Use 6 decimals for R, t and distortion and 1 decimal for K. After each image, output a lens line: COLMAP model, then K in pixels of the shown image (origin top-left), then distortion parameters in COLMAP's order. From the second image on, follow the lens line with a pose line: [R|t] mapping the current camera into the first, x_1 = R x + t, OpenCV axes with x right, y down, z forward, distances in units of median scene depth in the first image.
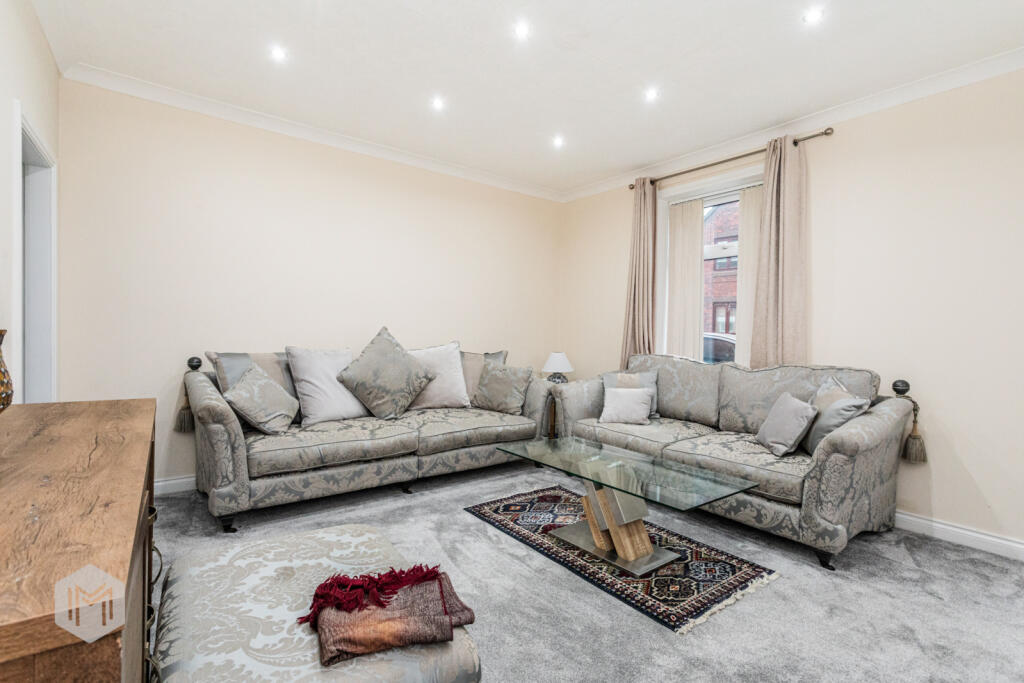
lens RADIAL K [[491.7, 0, 514.1], [0, 491.7, 336.1], [0, 0, 1]] dist [0.000722, -0.000101]
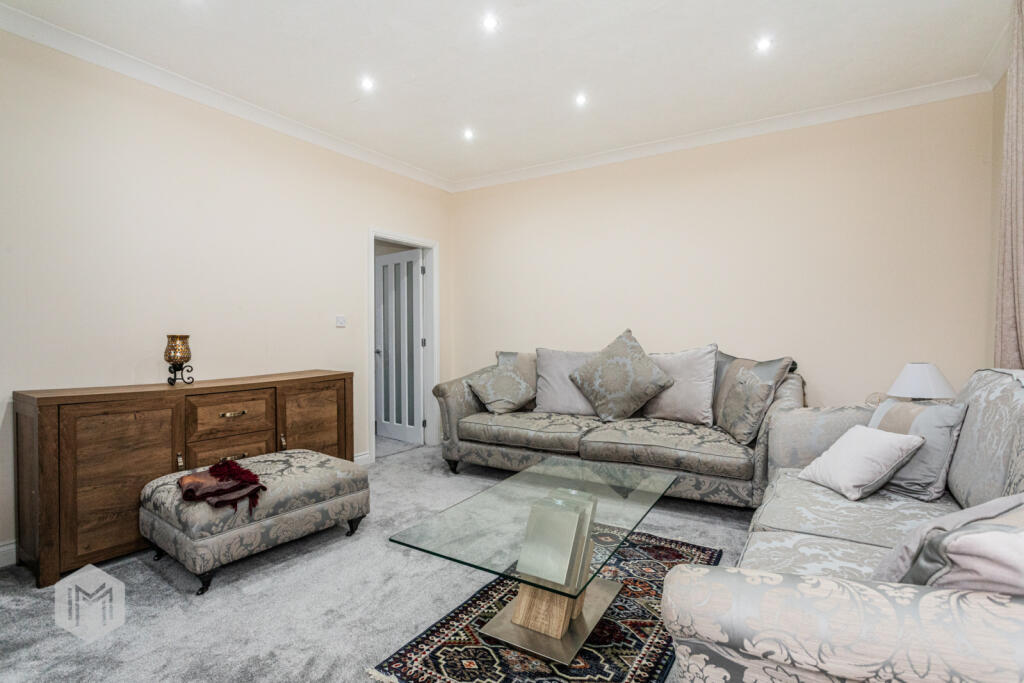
lens RADIAL K [[494.2, 0, 513.4], [0, 494.2, 342.3], [0, 0, 1]] dist [-0.002847, -0.000108]
pose [[0.343607, -0.004635, -0.939102, 0.726191], [0.008615, 0.999961, -0.001784, 0.008132], [0.939074, -0.007477, 0.343634, 0.542651]]
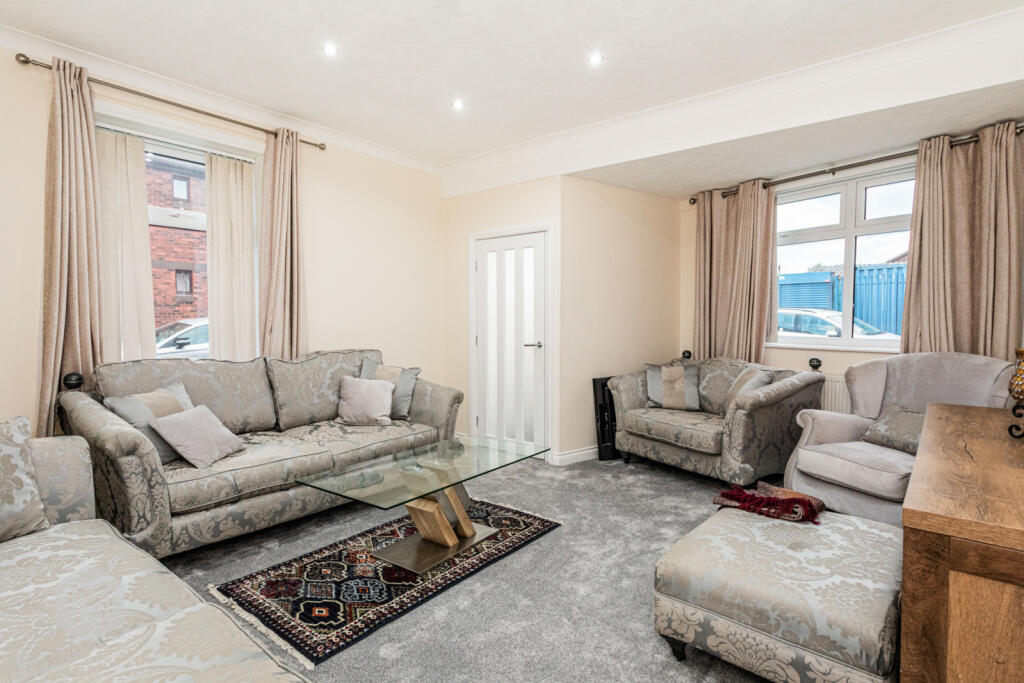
lens RADIAL K [[512.4, 0, 512.6], [0, 512.4, 335.3], [0, 0, 1]] dist [0.000807, -0.000040]
pose [[-0.250110, -0.052527, 0.966792, -0.664933], [0.000239, 0.998524, 0.054313, -0.042558], [-0.968218, 0.013816, -0.249728, 0.894732]]
